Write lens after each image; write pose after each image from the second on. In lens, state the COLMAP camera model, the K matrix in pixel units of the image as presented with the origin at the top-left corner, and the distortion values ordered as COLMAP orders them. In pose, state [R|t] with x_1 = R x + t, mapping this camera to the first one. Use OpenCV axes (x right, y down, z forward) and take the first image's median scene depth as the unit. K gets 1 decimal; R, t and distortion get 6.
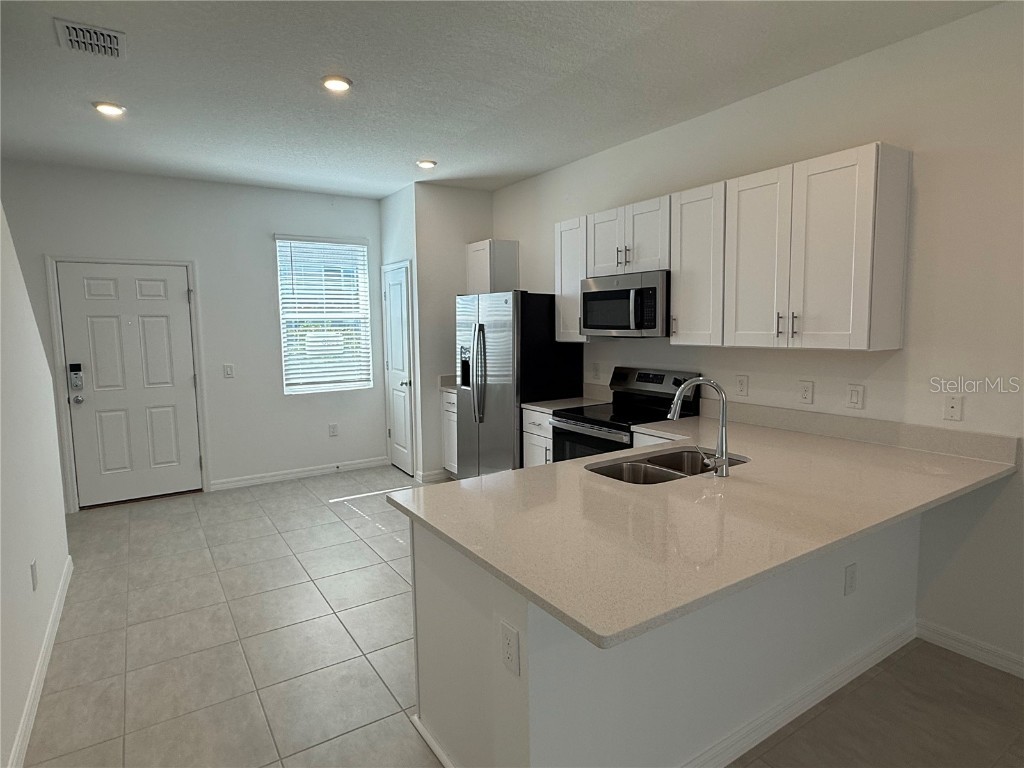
lens RADIAL K [[573.2, 0, 511.2], [0, 573.2, 378.4], [0, 0, 1]] dist [0.002400, 0.001221]
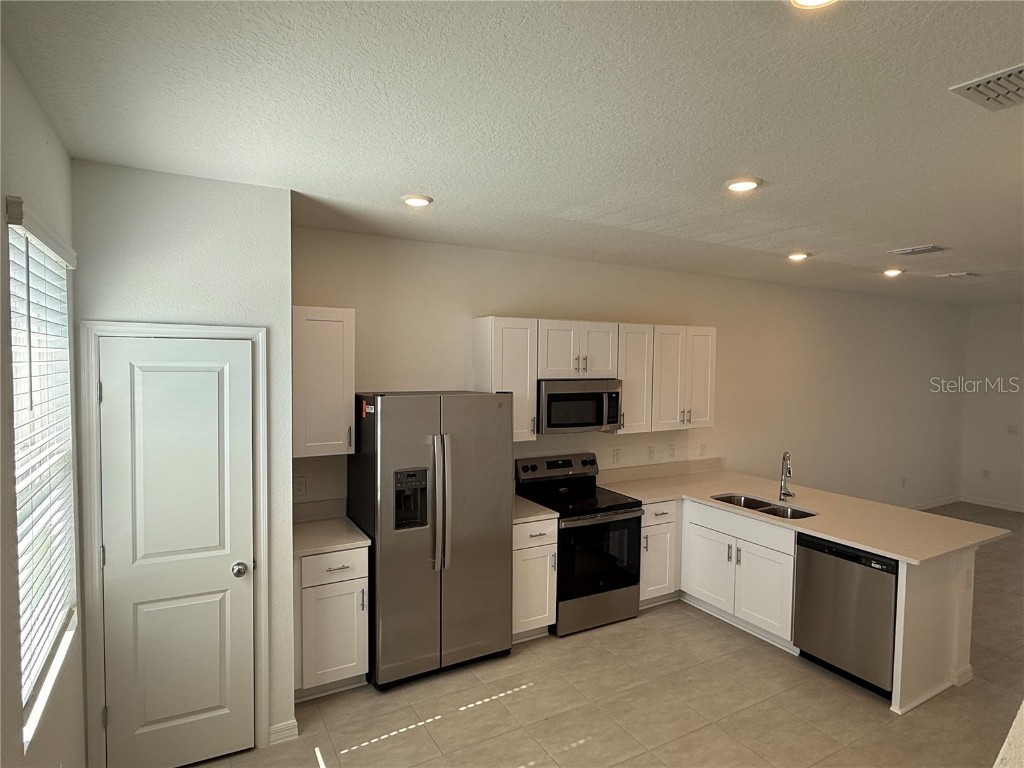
lens RADIAL K [[573.2, 0, 512.7], [0, 573.2, 381.4], [0, 0, 1]] dist [0.002400, 0.001221]
pose [[0.065728, -0.026243, 0.997492, -1.036485], [0.086116, 0.996074, 0.020531, -0.224877], [-0.994115, 0.084551, 0.067730, 1.122613]]
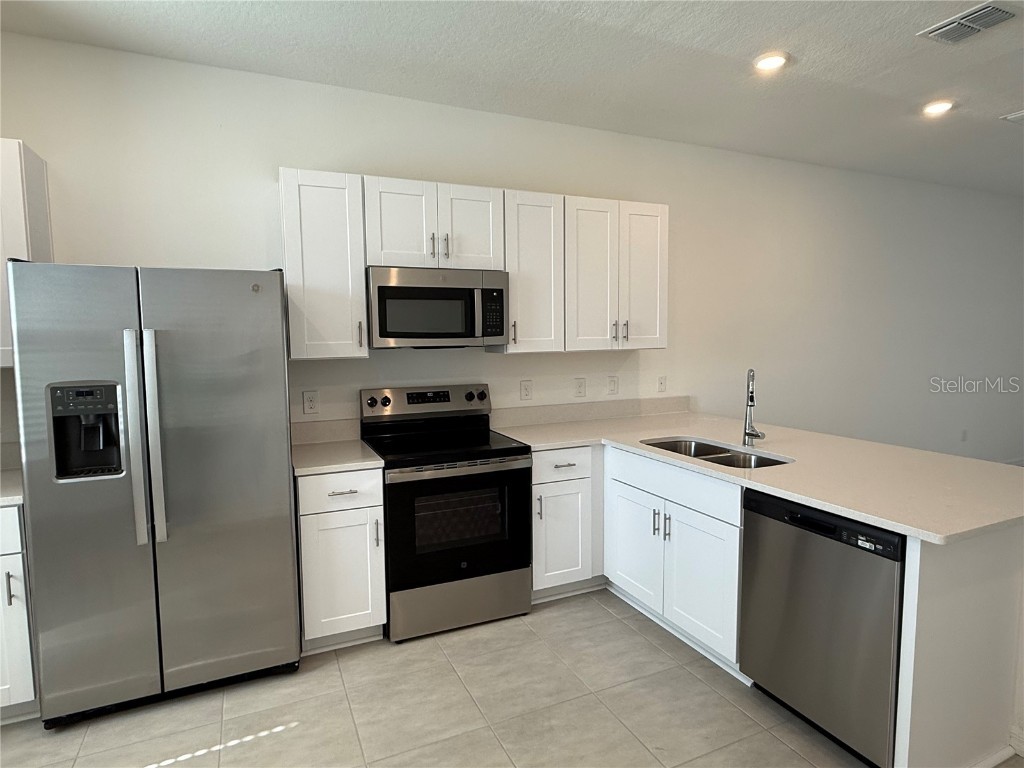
lens RADIAL K [[573.2, 0, 507.6], [0, 573.2, 379.9], [0, 0, 1]] dist [0.002400, 0.001221]
pose [[0.159592, -0.068184, 0.984826, -0.619143], [0.106791, 0.992950, 0.051441, -0.062612], [-0.981390, 0.096961, 0.165748, 0.839233]]
